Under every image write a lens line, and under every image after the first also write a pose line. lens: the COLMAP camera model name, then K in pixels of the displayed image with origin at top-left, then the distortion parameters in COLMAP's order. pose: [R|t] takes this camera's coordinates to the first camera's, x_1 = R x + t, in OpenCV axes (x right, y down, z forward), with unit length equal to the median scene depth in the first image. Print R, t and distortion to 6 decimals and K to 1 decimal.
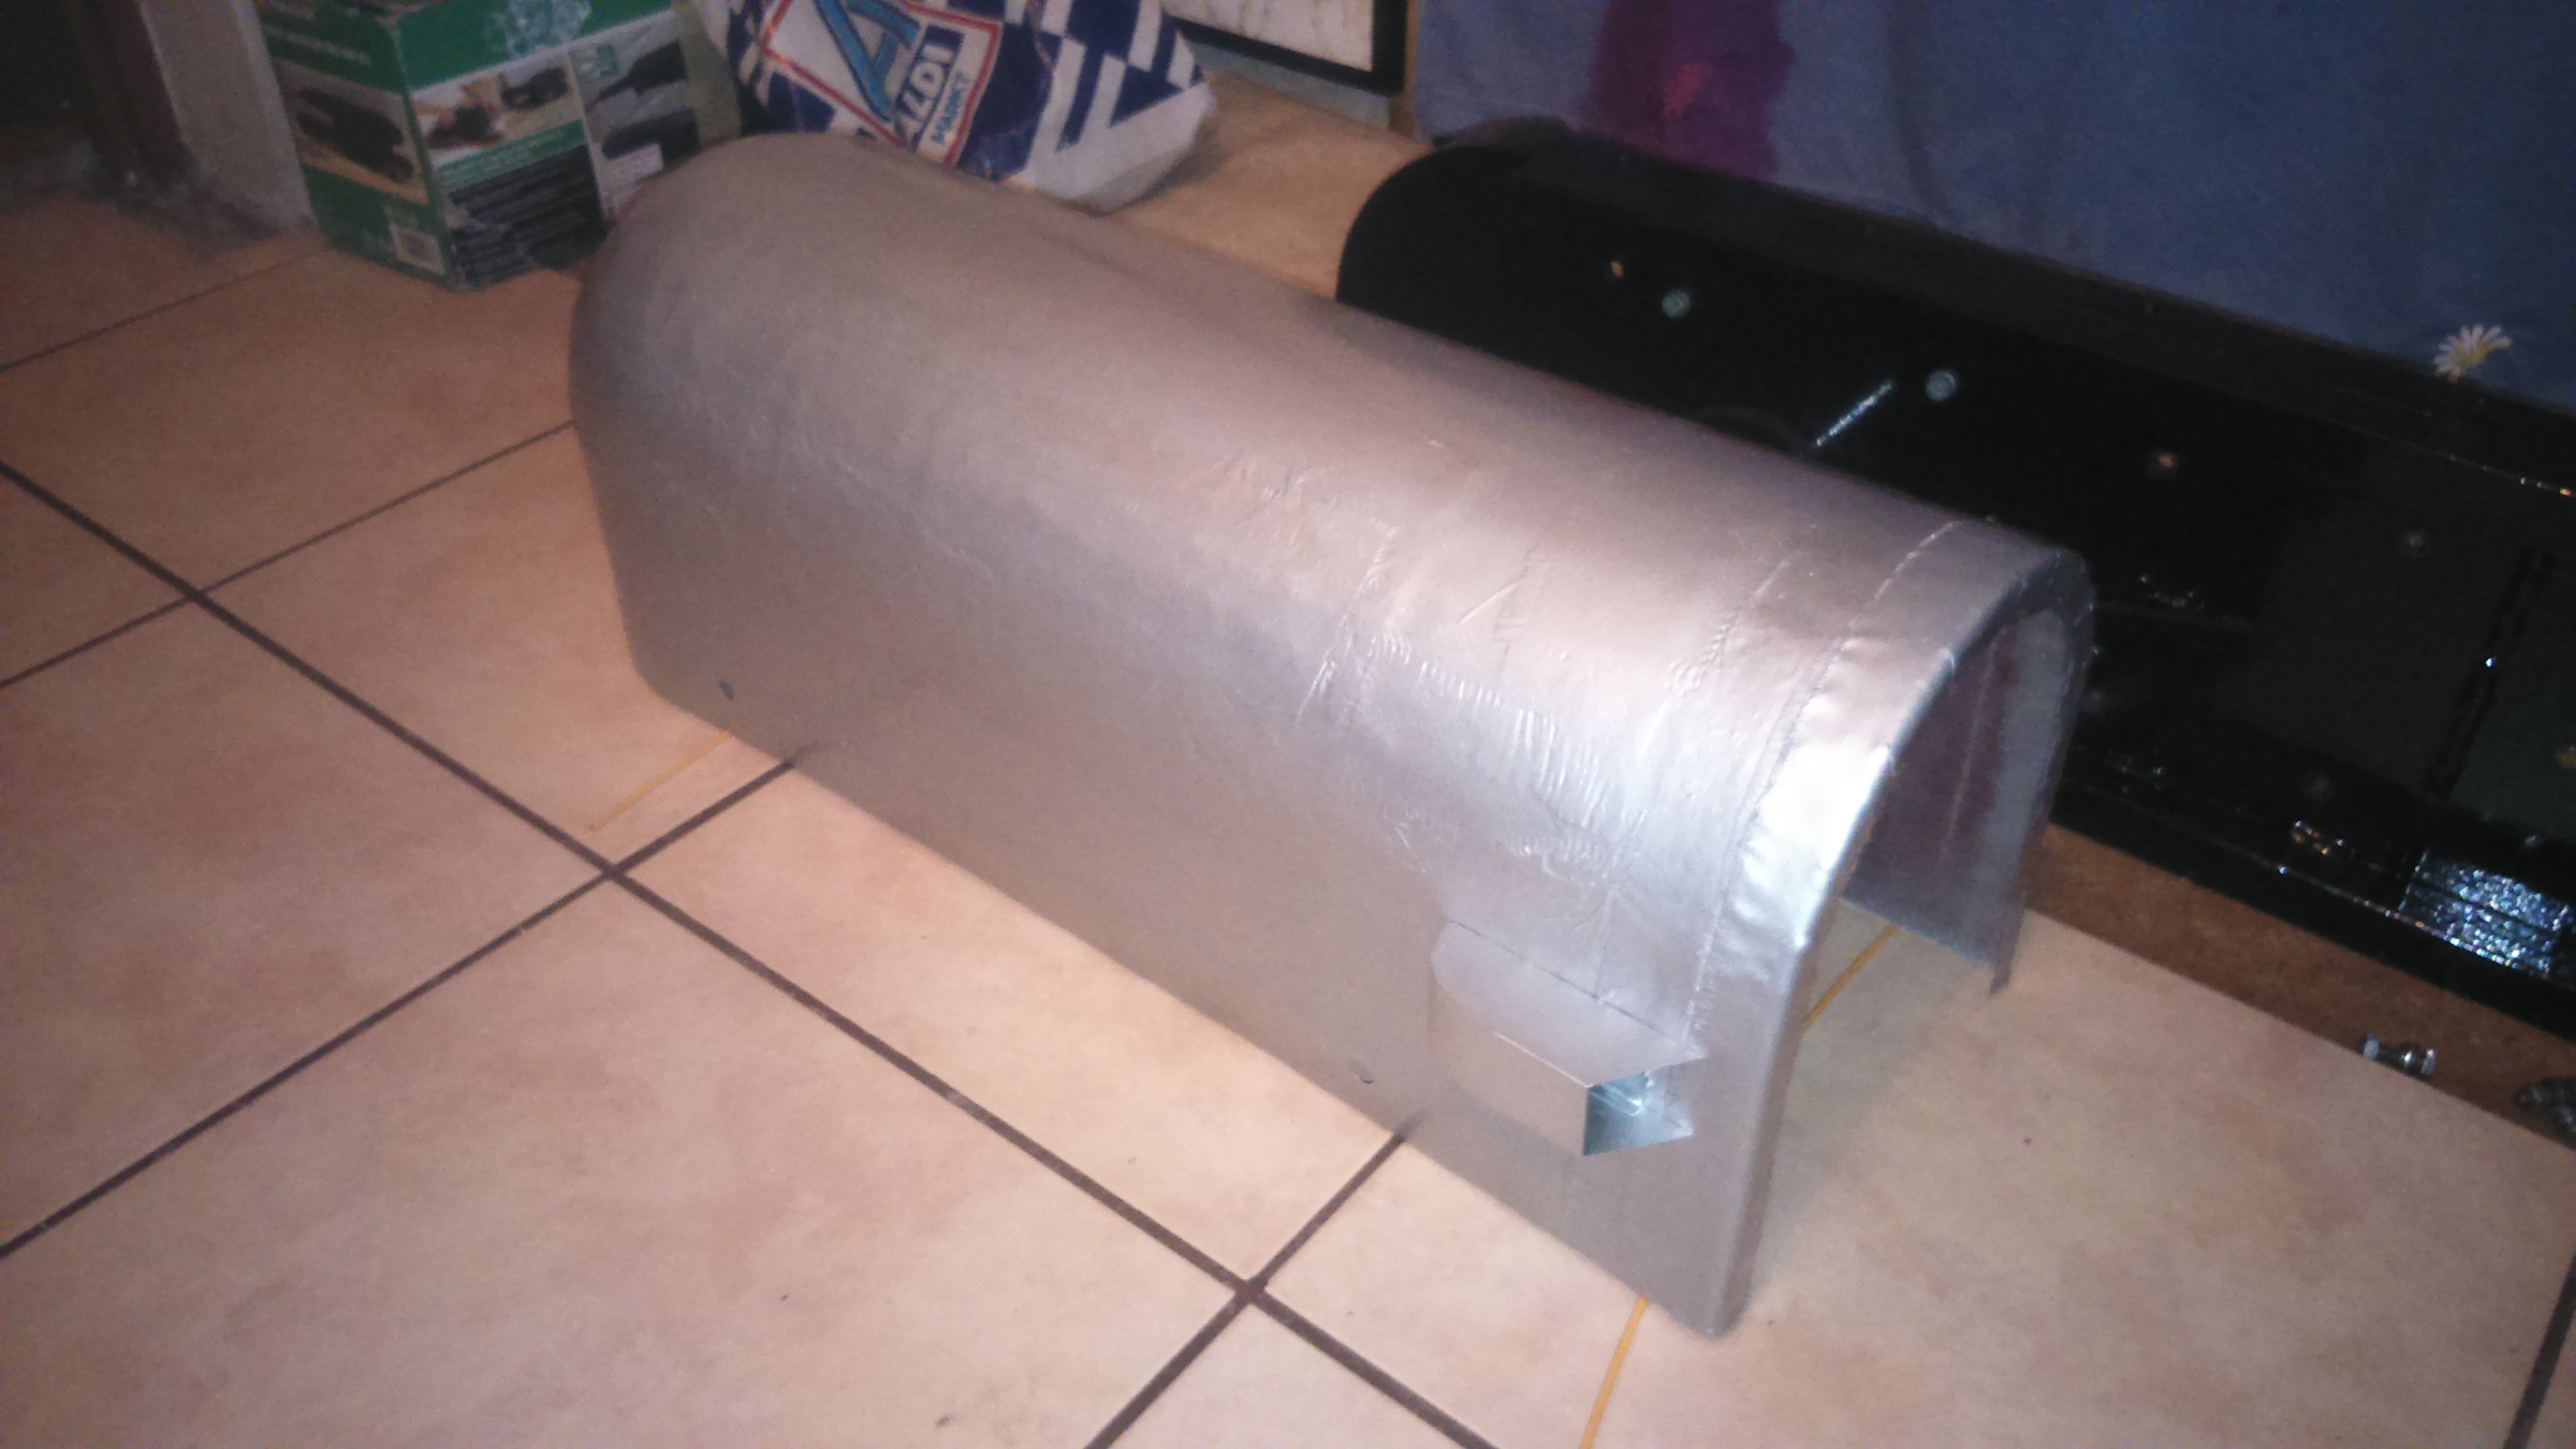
lens RADIAL K [[2051.8, 0, 1294.6], [0, 2051.8, 733.5], [0, 0, 1]] dist [0.042299, -0.115778]
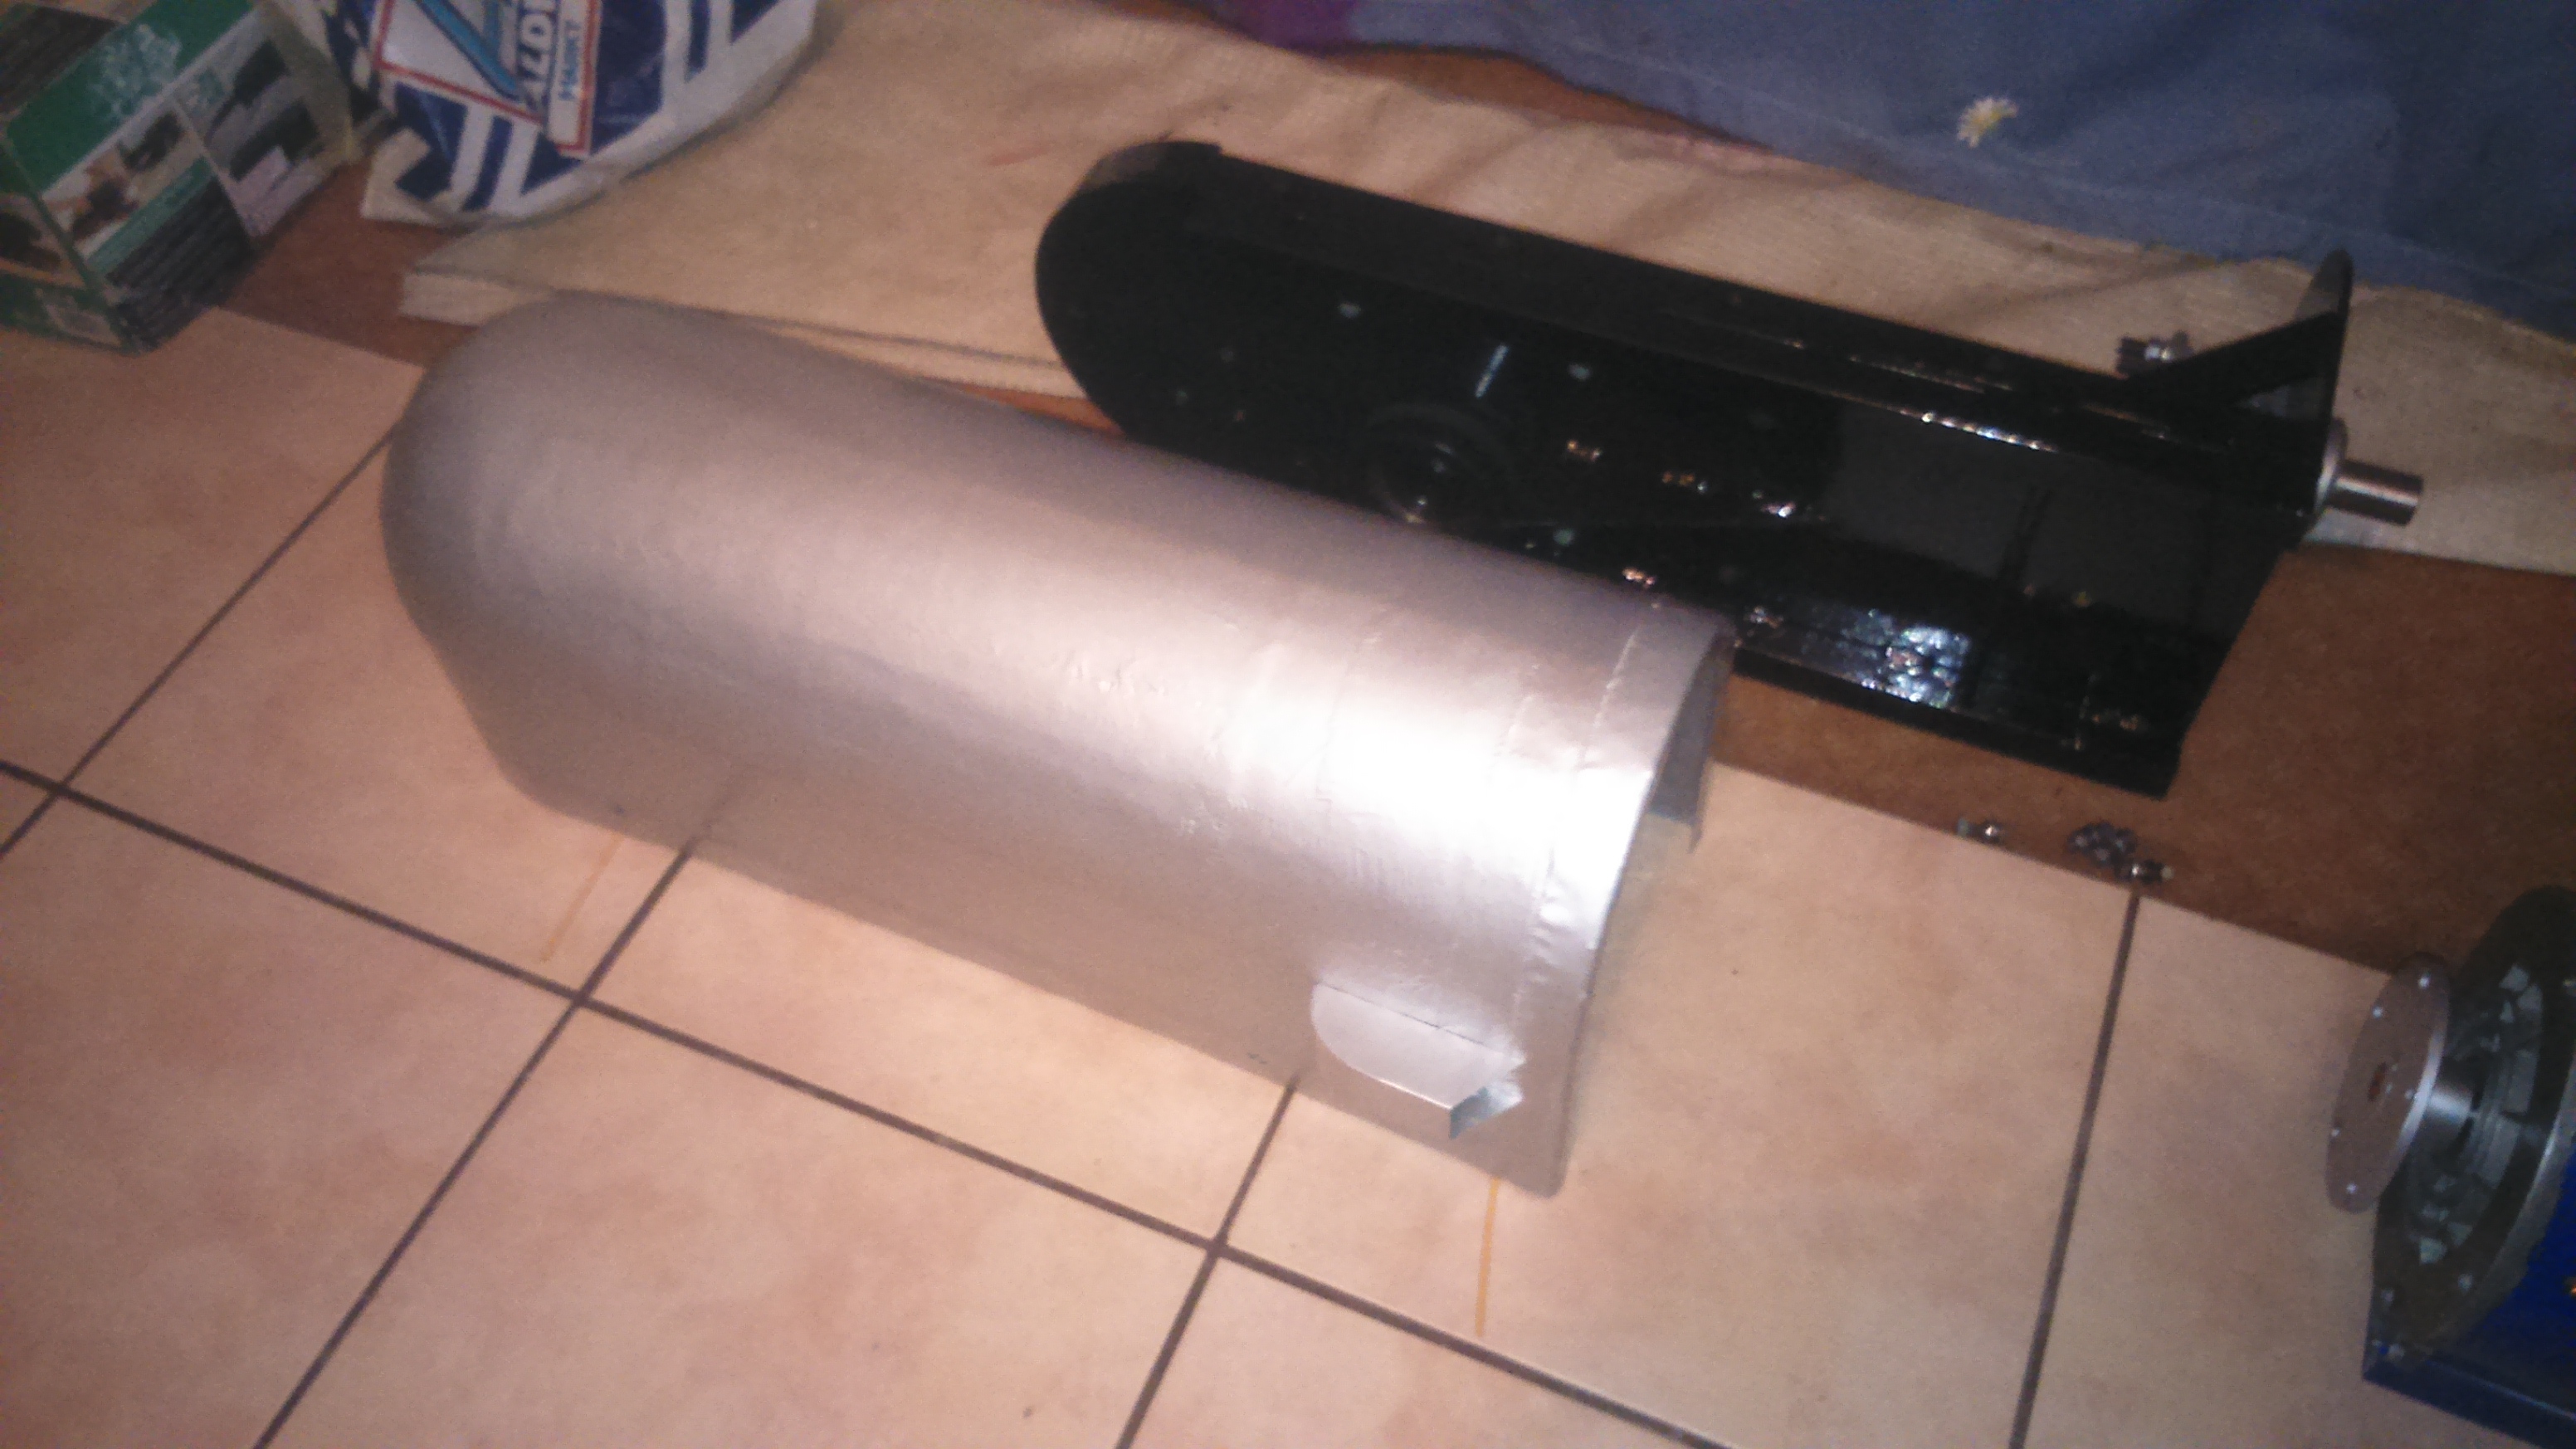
lens RADIAL K [[2051.8, 0, 1294.6], [0, 2051.8, 733.5], [0, 0, 1]] dist [0.042299, -0.115778]
pose [[0.962798, -0.232577, 0.137583, -0.043769], [0.184408, 0.937662, 0.294592, -0.238638], [-0.197521, -0.258261, 0.945667, -0.109013]]
